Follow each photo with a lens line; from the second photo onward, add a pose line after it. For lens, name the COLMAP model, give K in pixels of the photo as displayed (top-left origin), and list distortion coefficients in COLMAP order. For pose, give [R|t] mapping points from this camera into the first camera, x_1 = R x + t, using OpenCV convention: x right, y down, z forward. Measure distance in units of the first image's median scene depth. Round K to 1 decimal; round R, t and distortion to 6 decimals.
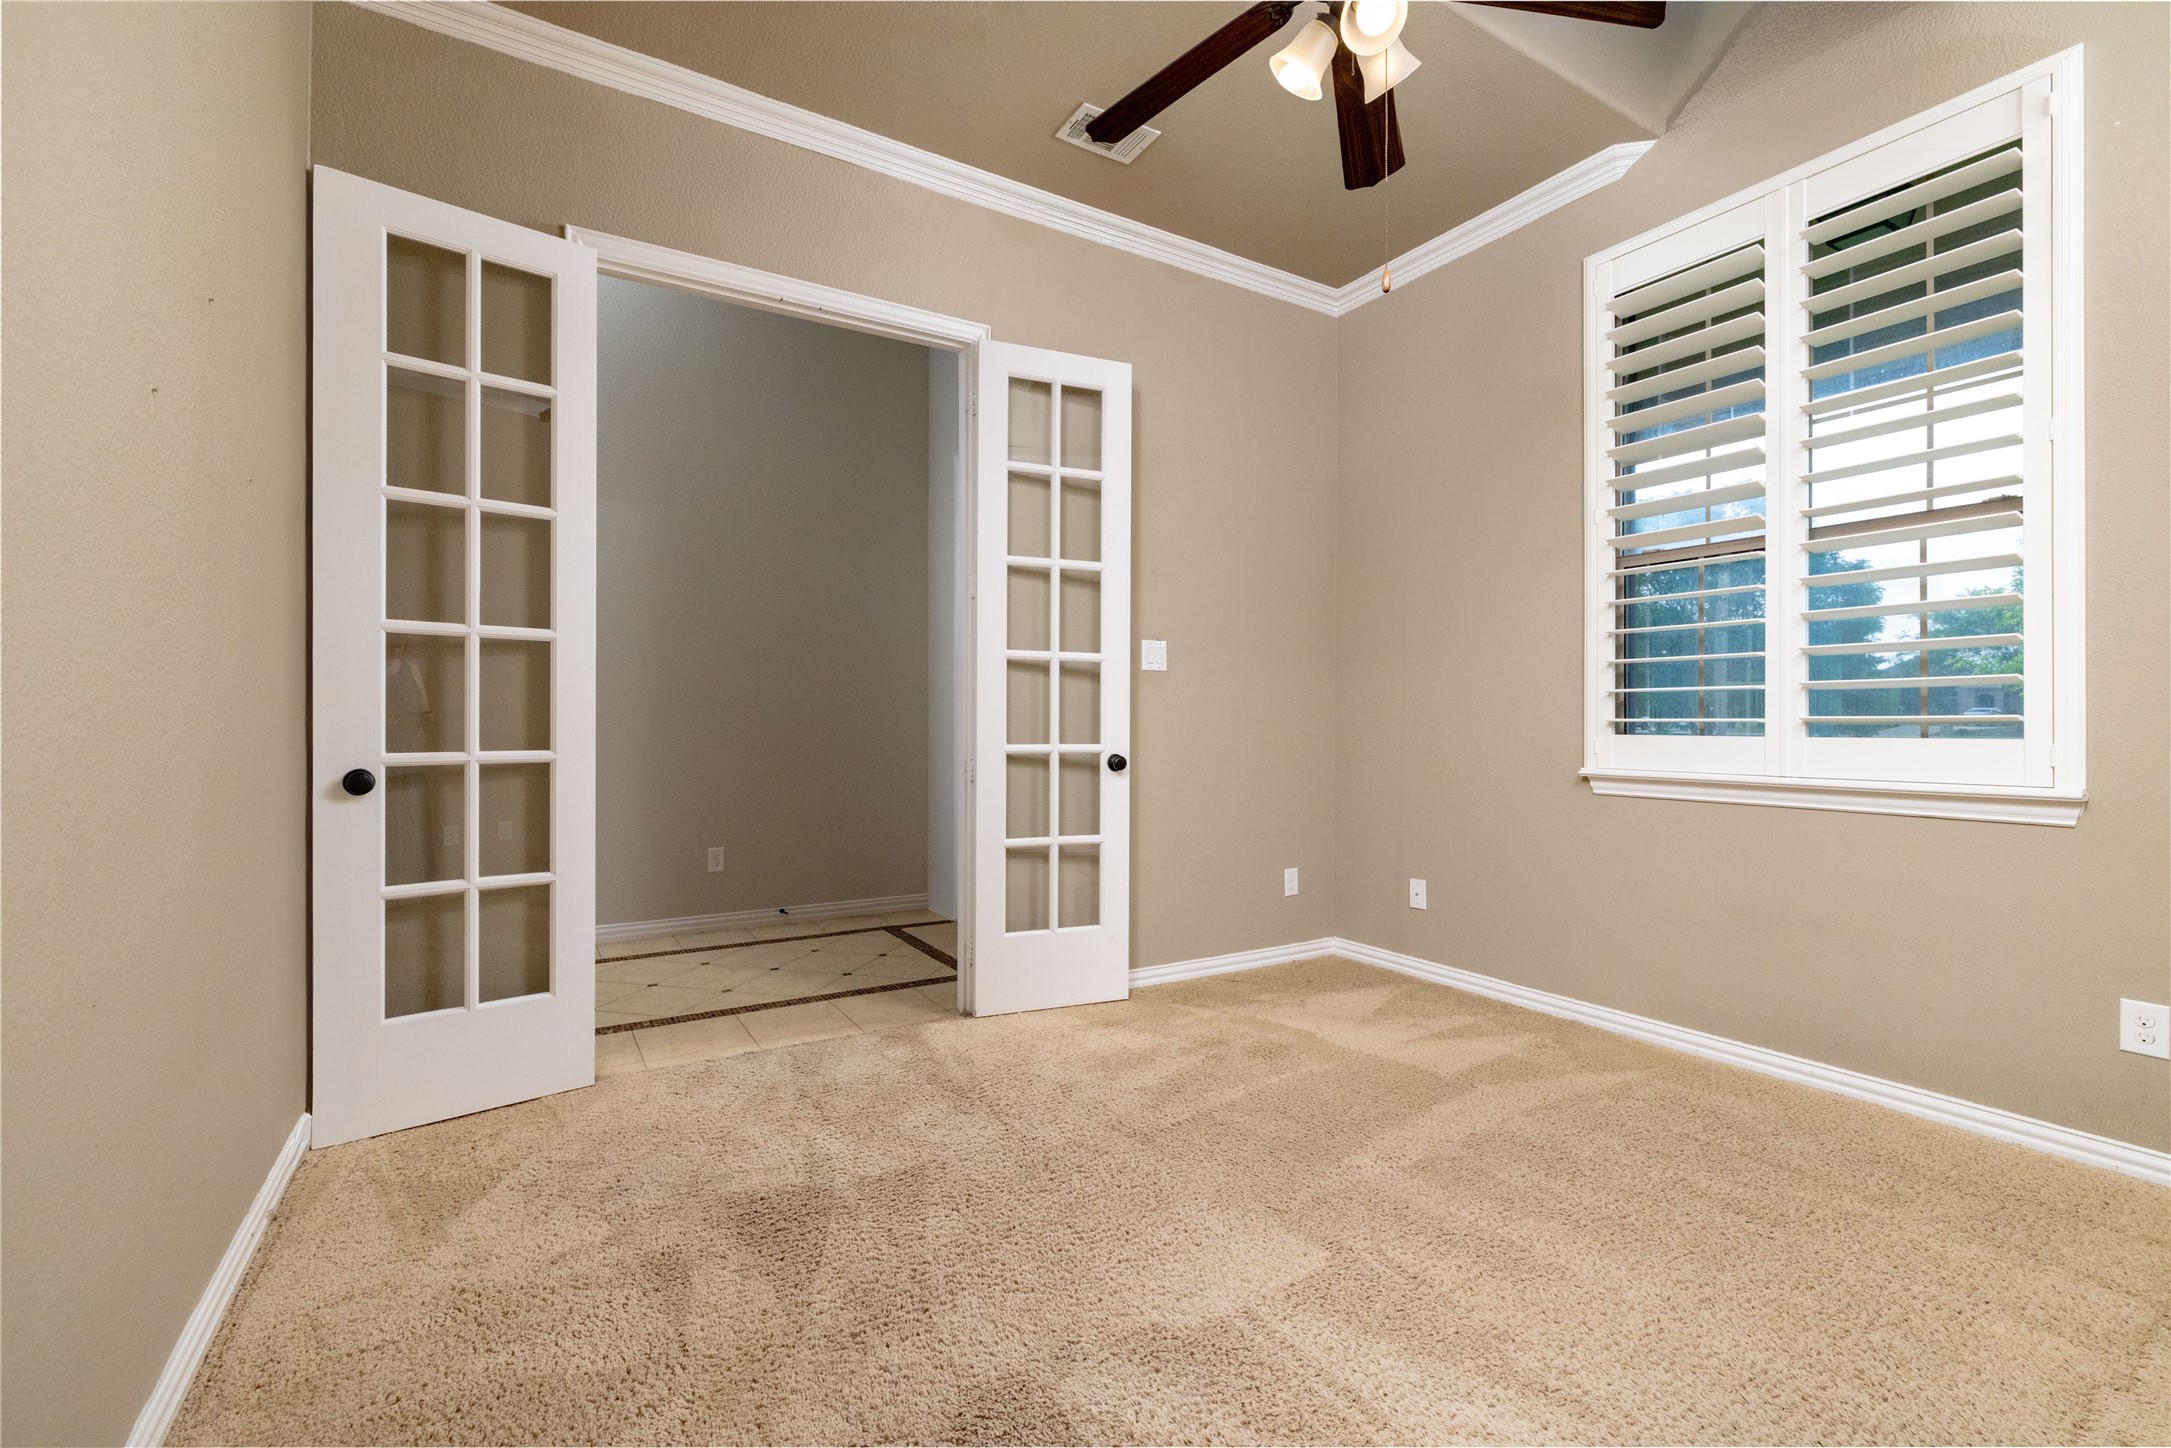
lens RADIAL K [[935.2, 0, 1079.4], [0, 935.2, 723.5], [0, 0, 1]] dist [0.000422, 0.000023]
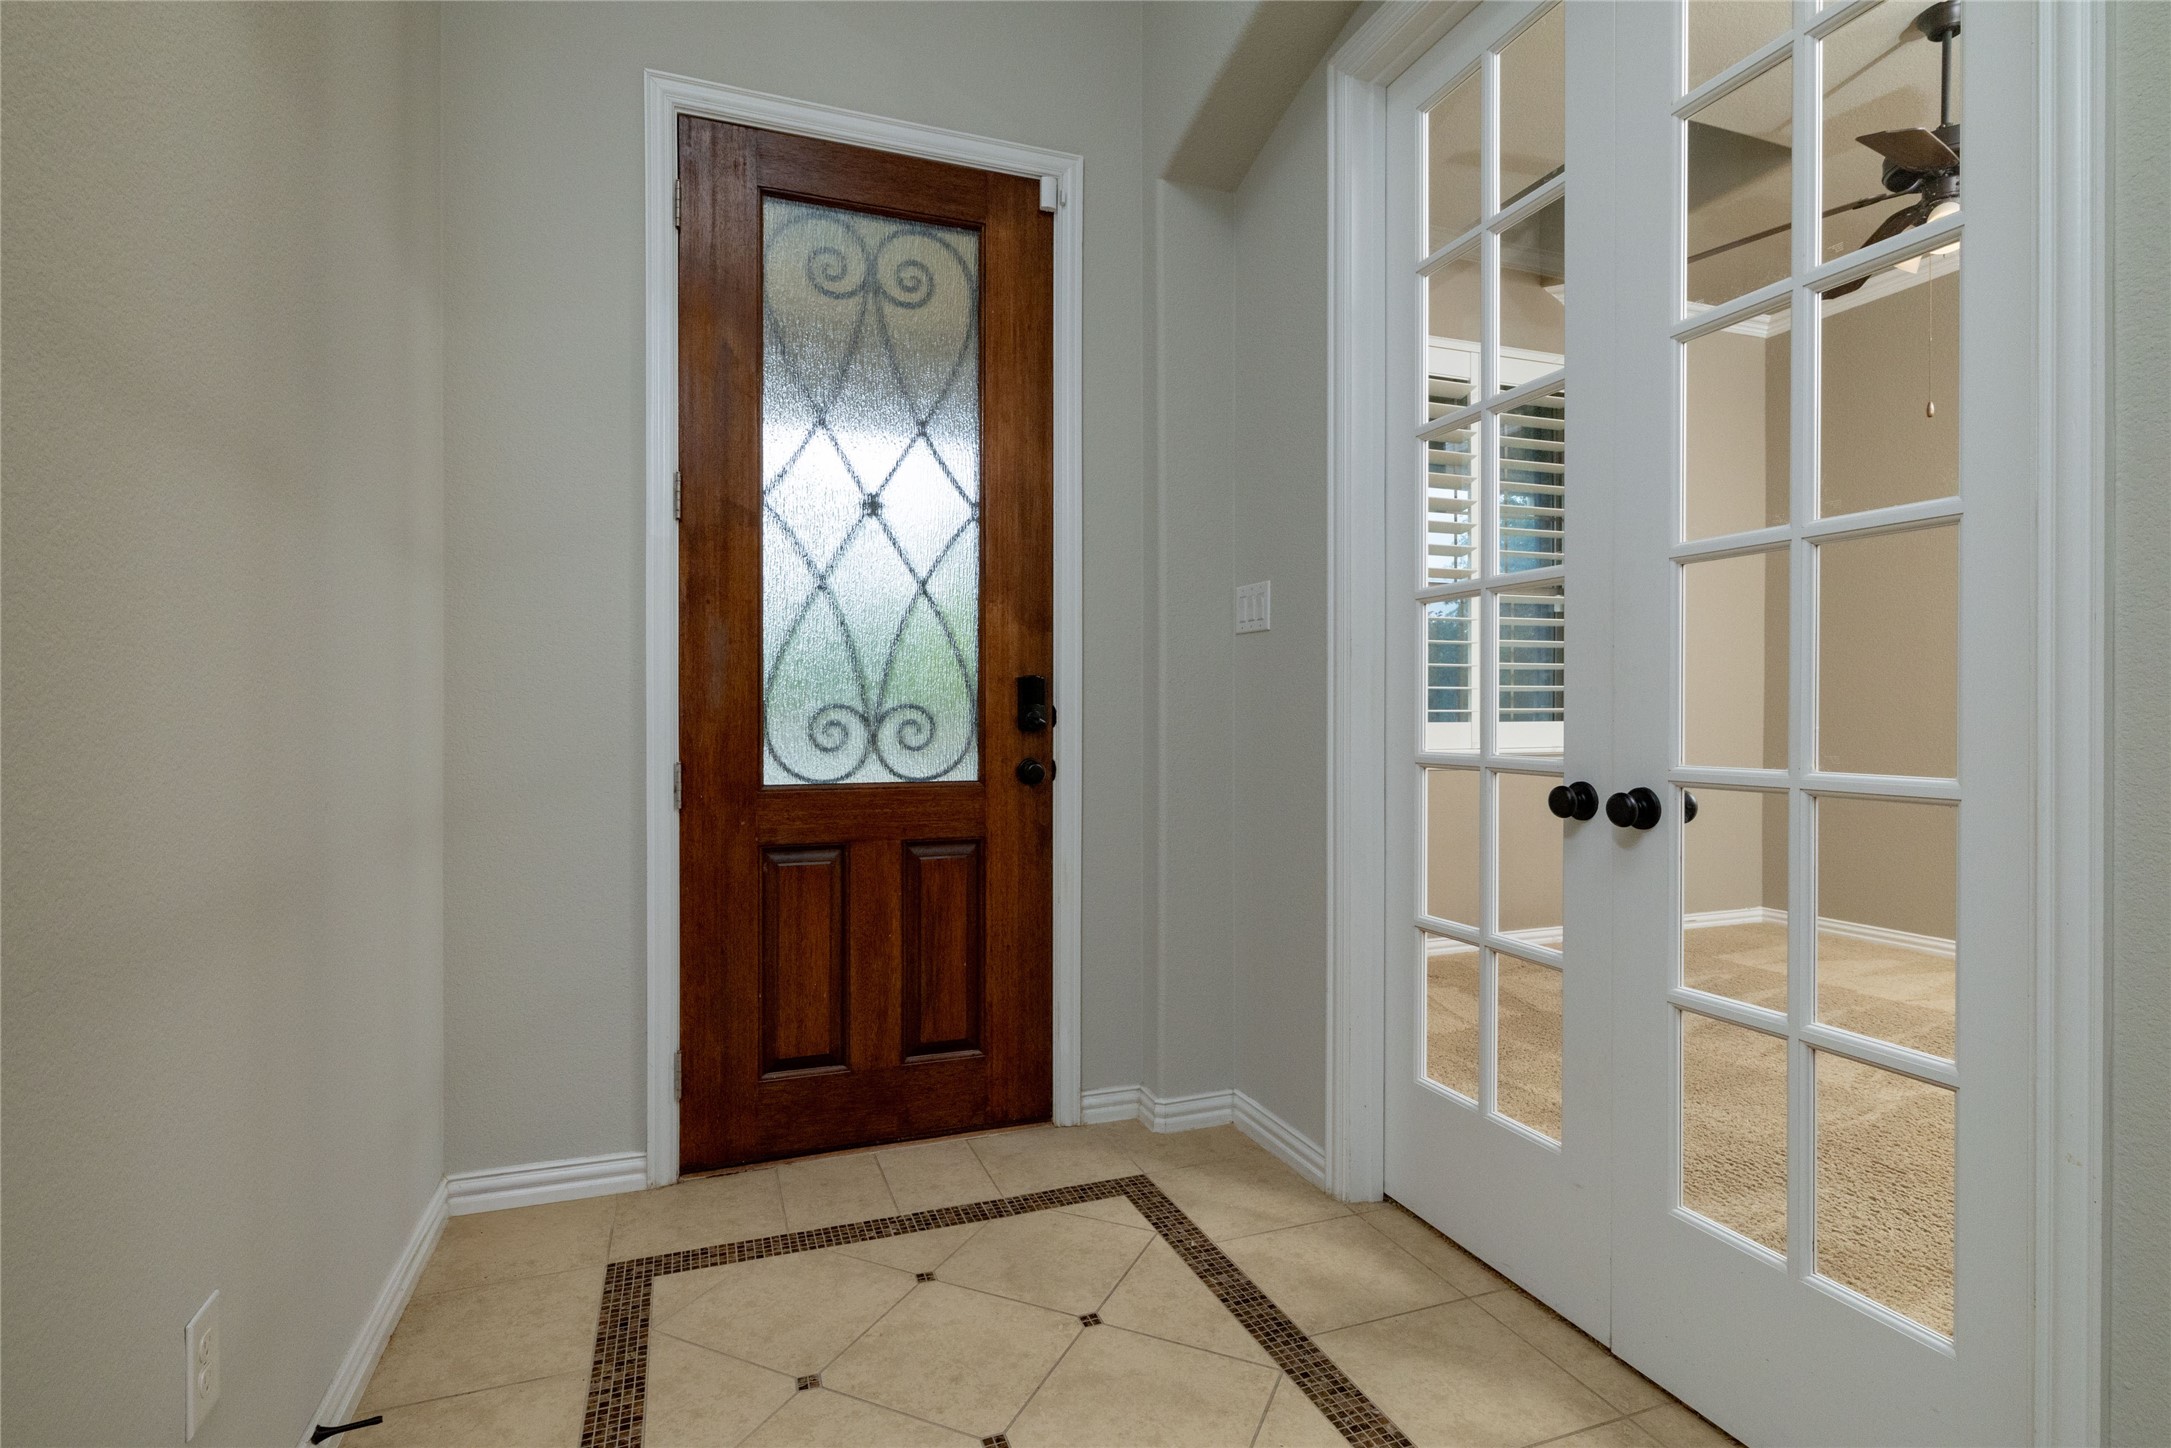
lens RADIAL K [[1054.5, 0, 1083.0], [0, 1054.5, 716.5], [0, 0, 1]] dist [0.000355, 0.000039]
pose [[0.189892, -0.009614, 0.981758, -0.985402], [-0.001927, 0.999946, 0.010165, -0.009914], [-0.981803, -0.003822, 0.189864, 1.269468]]
